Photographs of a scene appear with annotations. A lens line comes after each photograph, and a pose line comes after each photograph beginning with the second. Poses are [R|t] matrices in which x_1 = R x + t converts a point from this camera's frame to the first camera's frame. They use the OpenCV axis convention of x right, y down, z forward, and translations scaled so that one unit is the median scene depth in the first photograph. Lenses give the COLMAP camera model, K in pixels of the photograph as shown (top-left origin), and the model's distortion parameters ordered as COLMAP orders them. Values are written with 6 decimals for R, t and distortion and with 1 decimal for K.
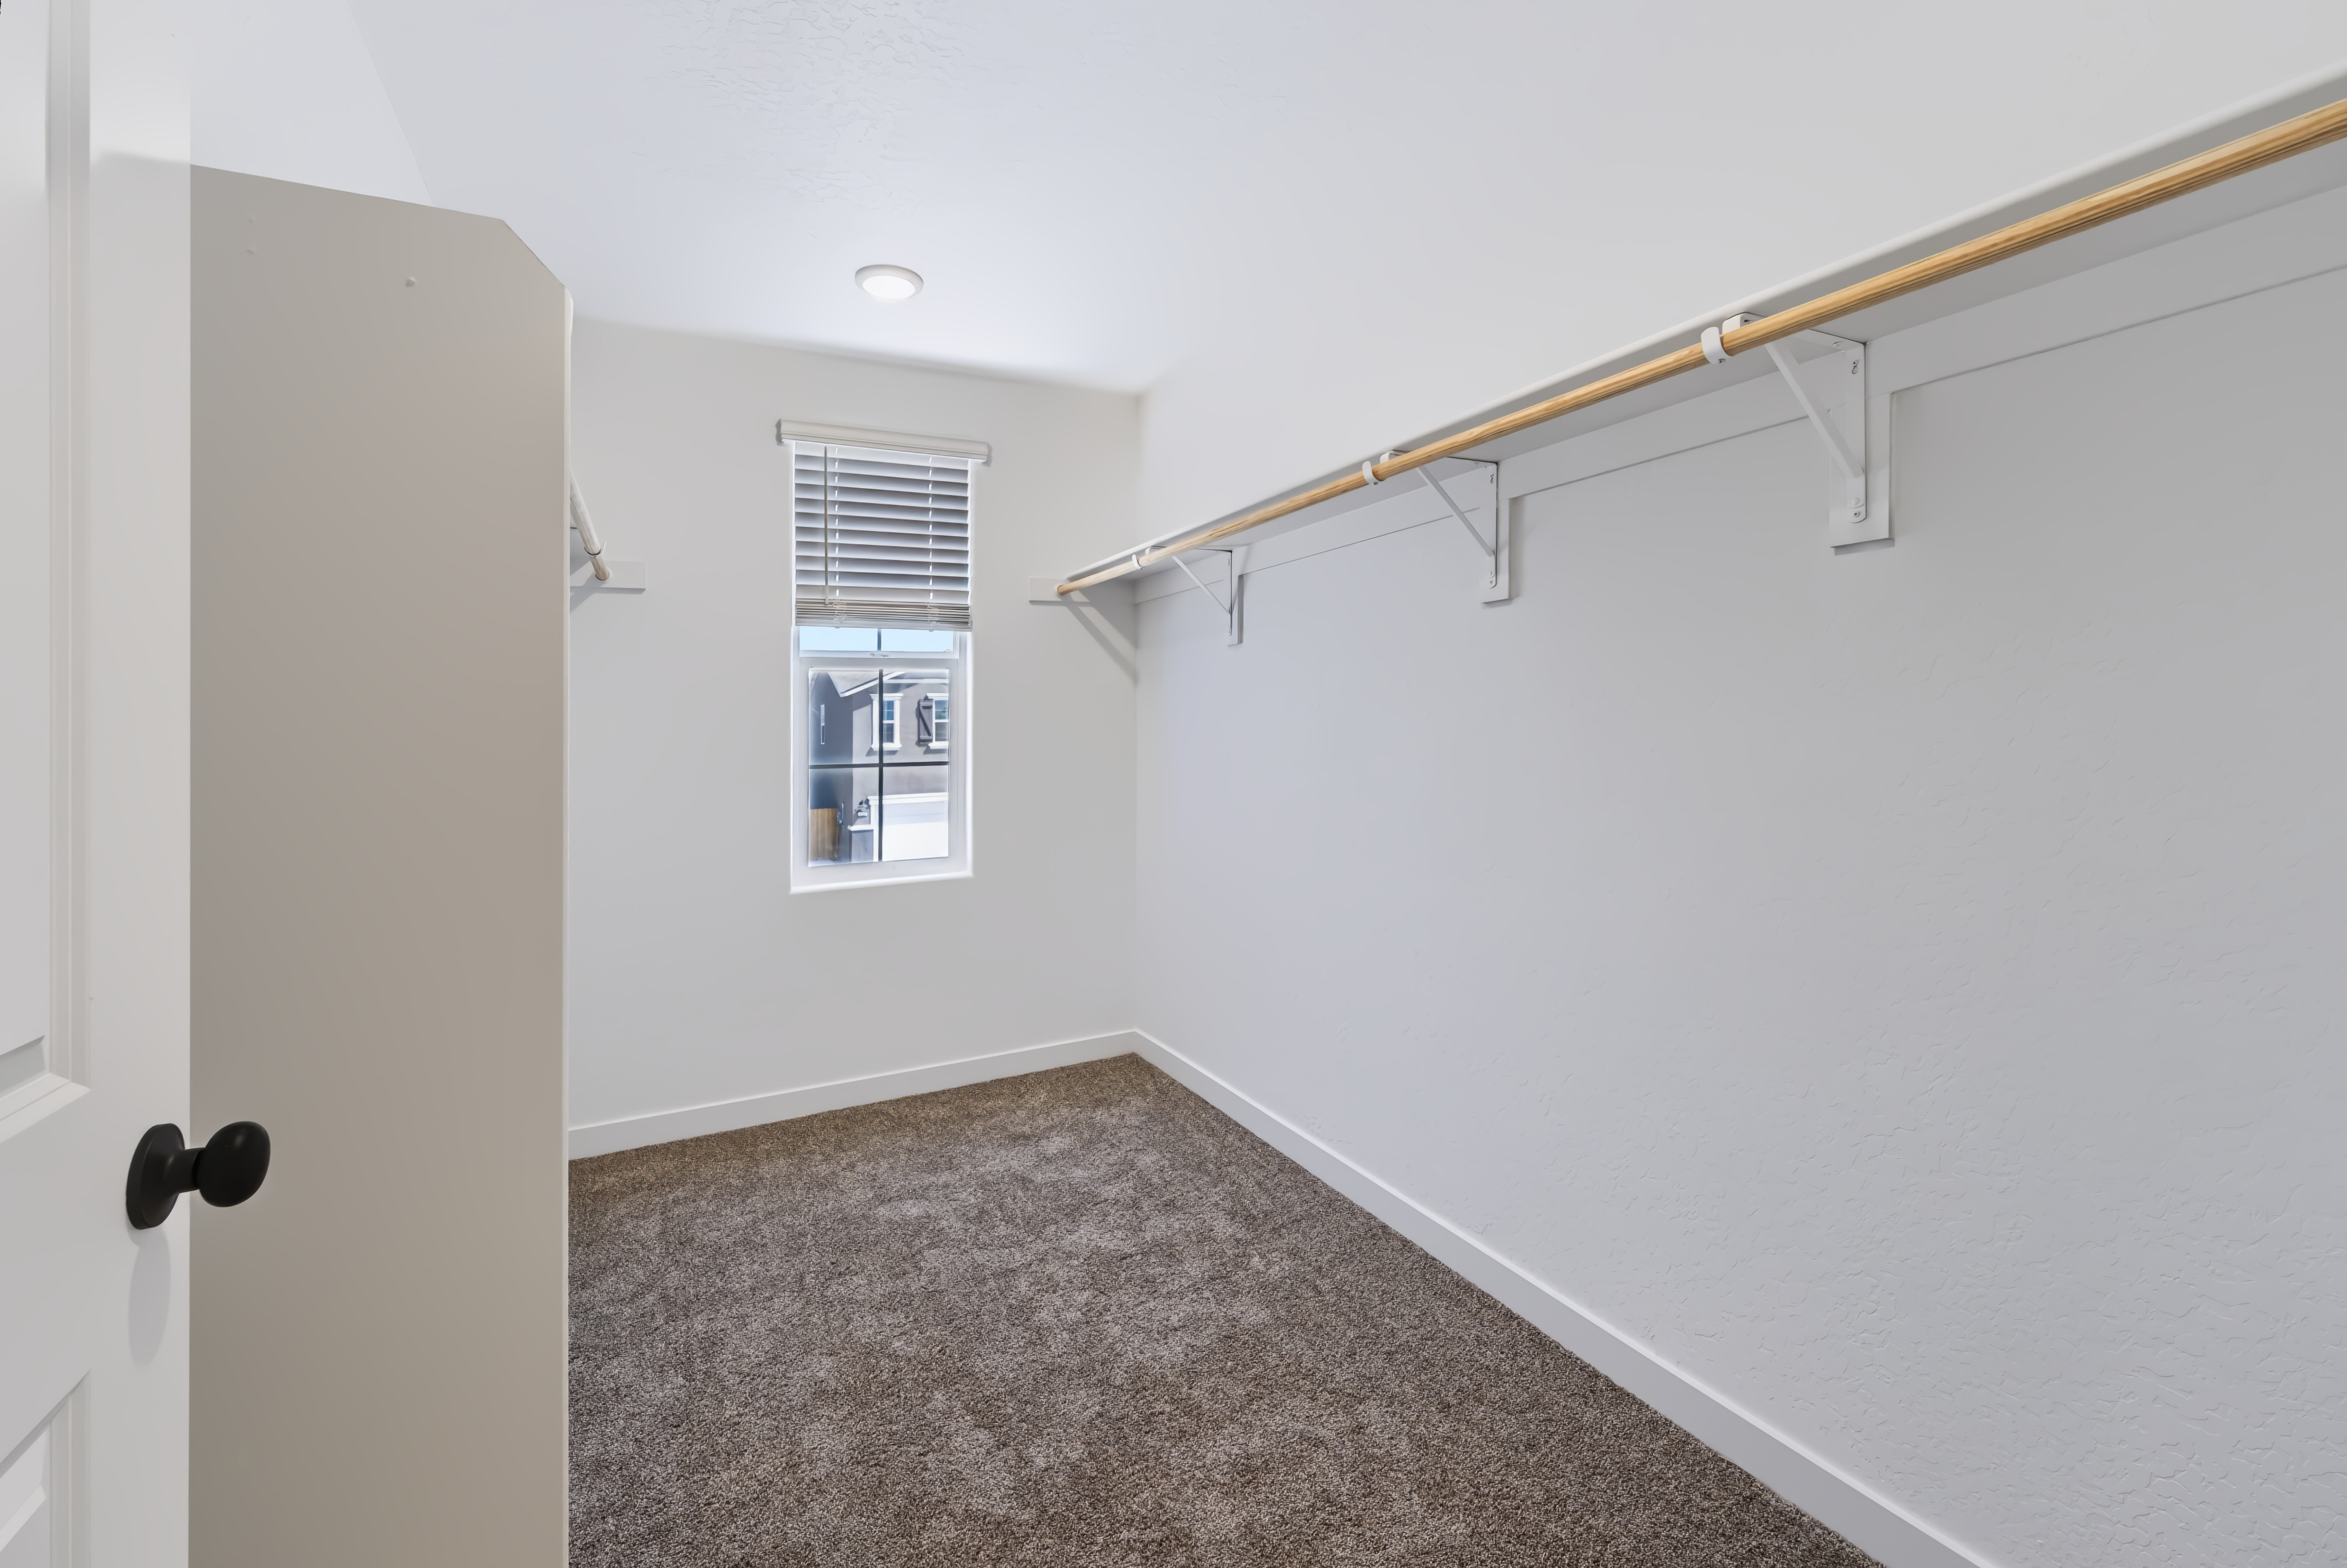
lens RADIAL K [[1016.7, 0, 1091.2], [0, 1016.7, 754.1], [0, 0, 1]] dist [0.003653, -0.003871]
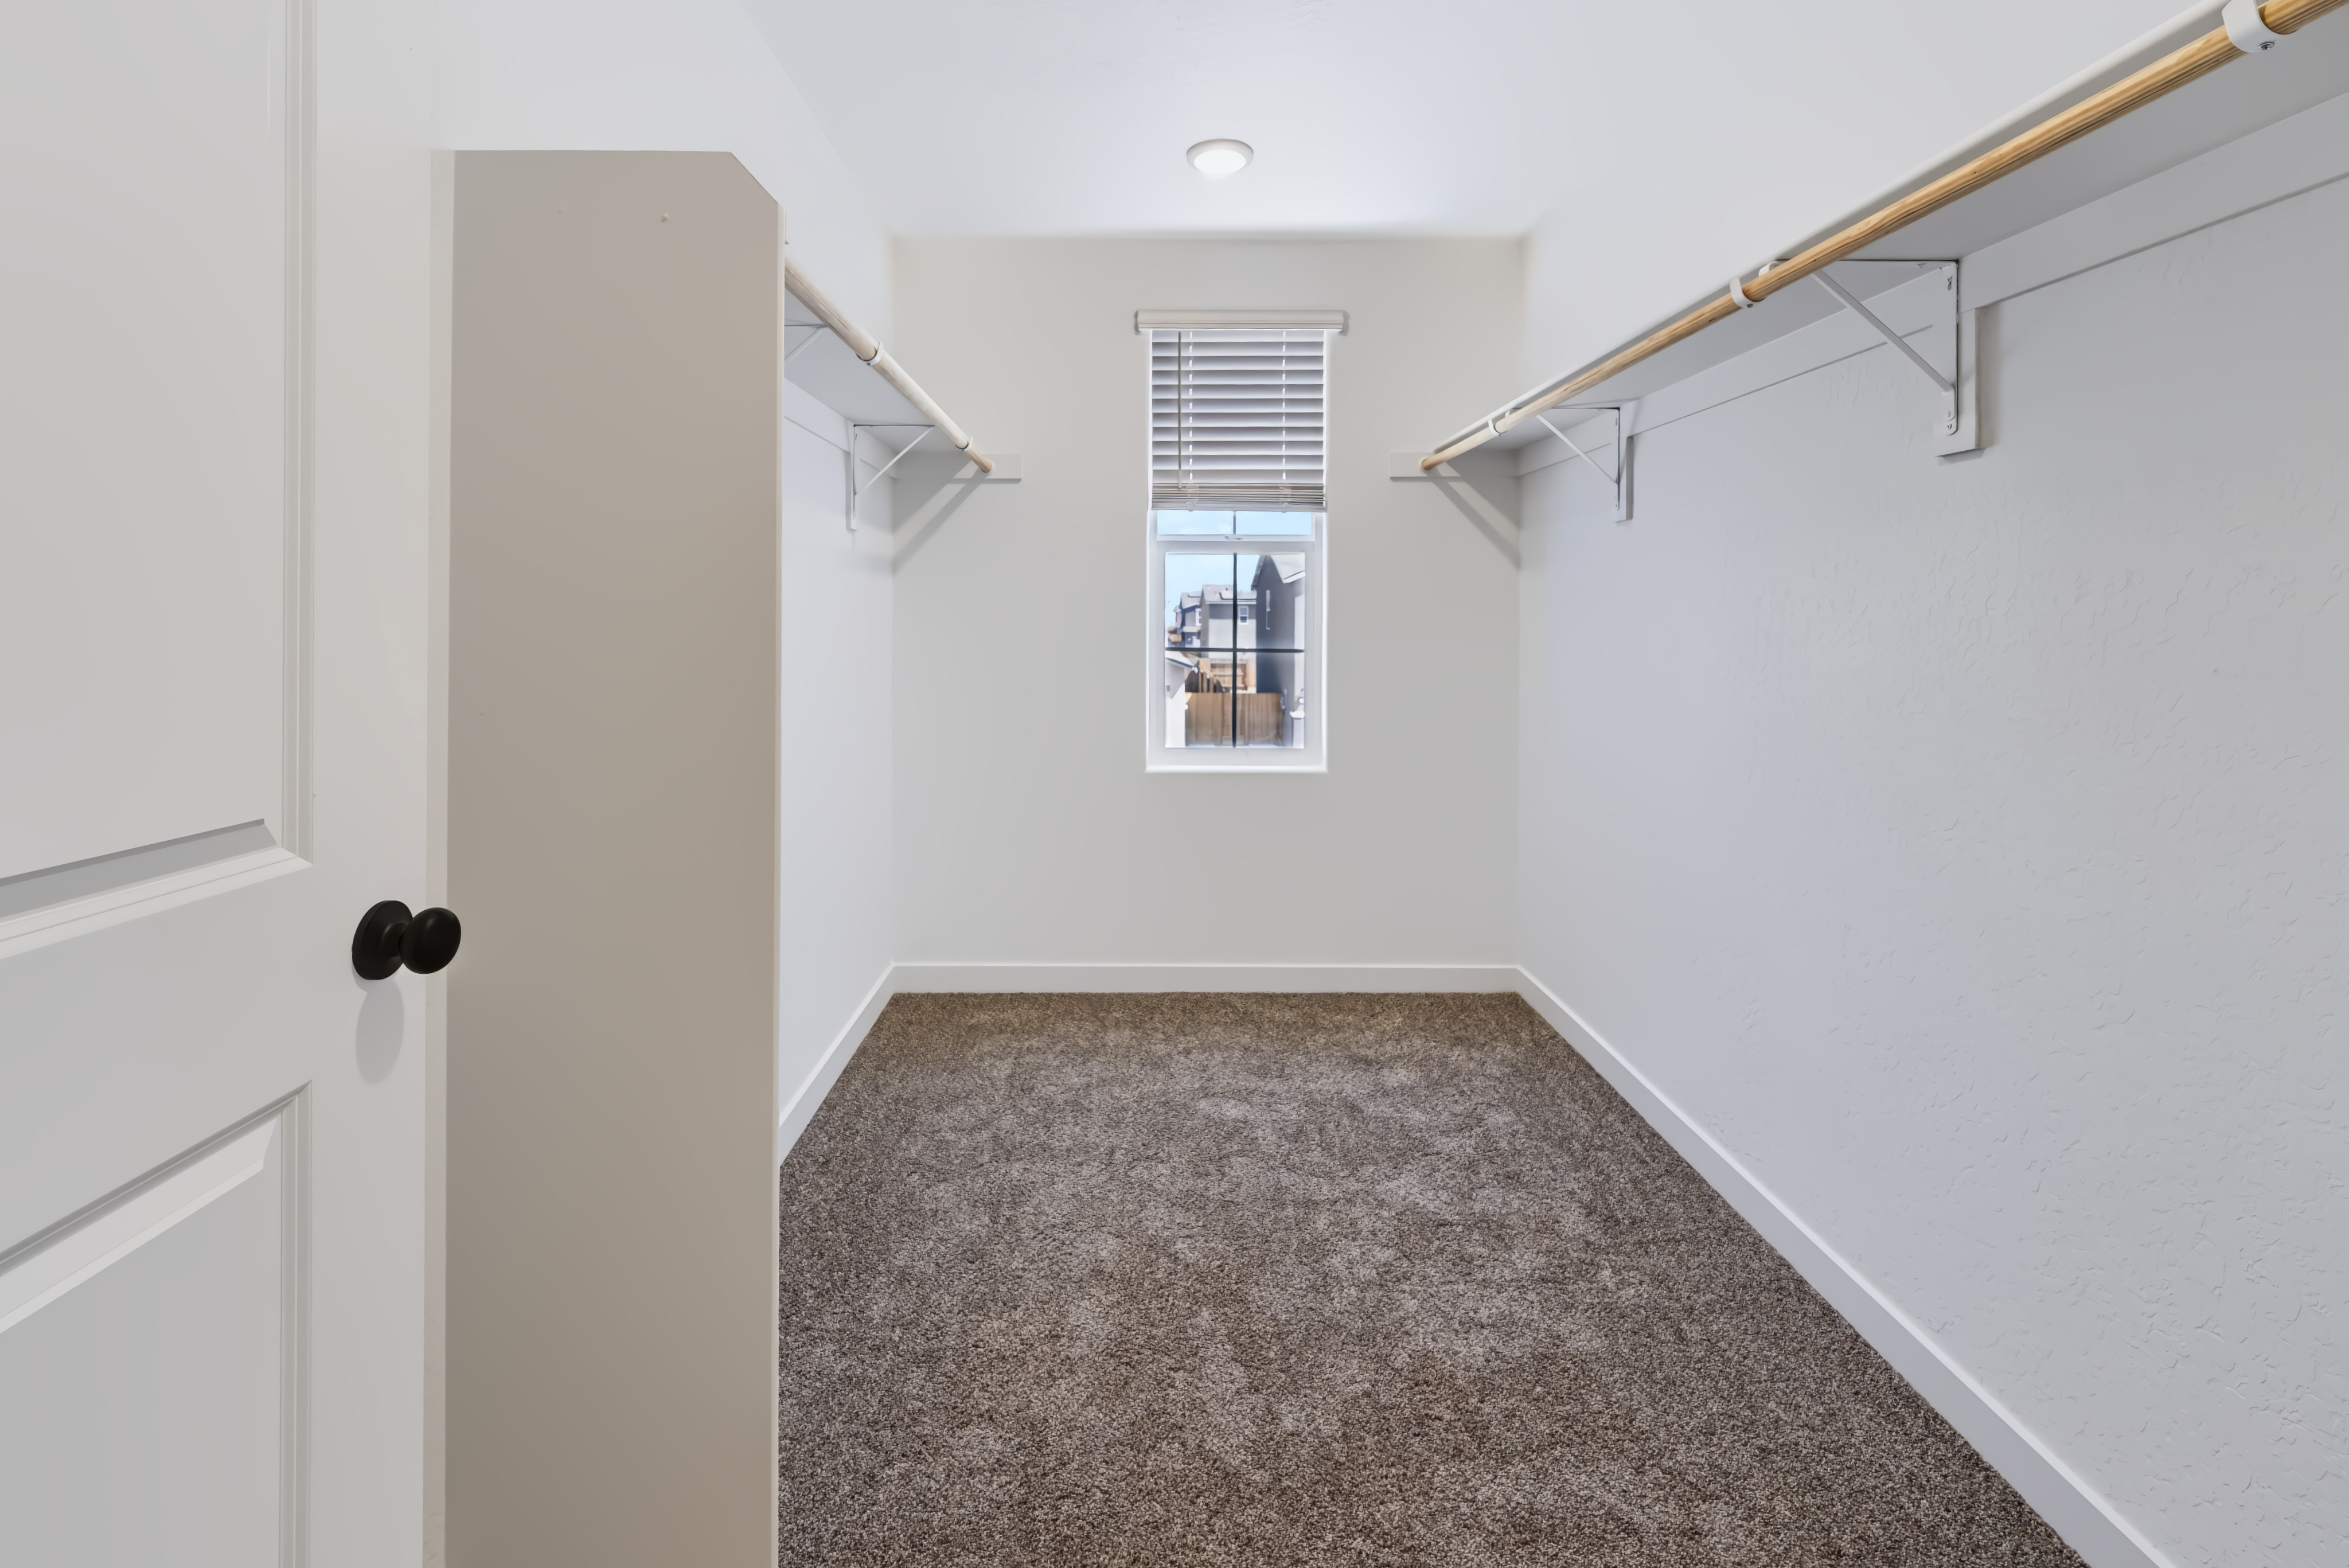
lens RADIAL K [[1017.7, 0, 1097.6], [0, 1017.7, 624.7], [0, 0, 1]] dist [0.003653, -0.003871]
pose [[0.898027, 0.030282, -0.438897, 0.140704], [-0.037413, 0.999271, -0.007604, -0.001352], [0.438346, 0.023249, 0.898505, 0.076240]]
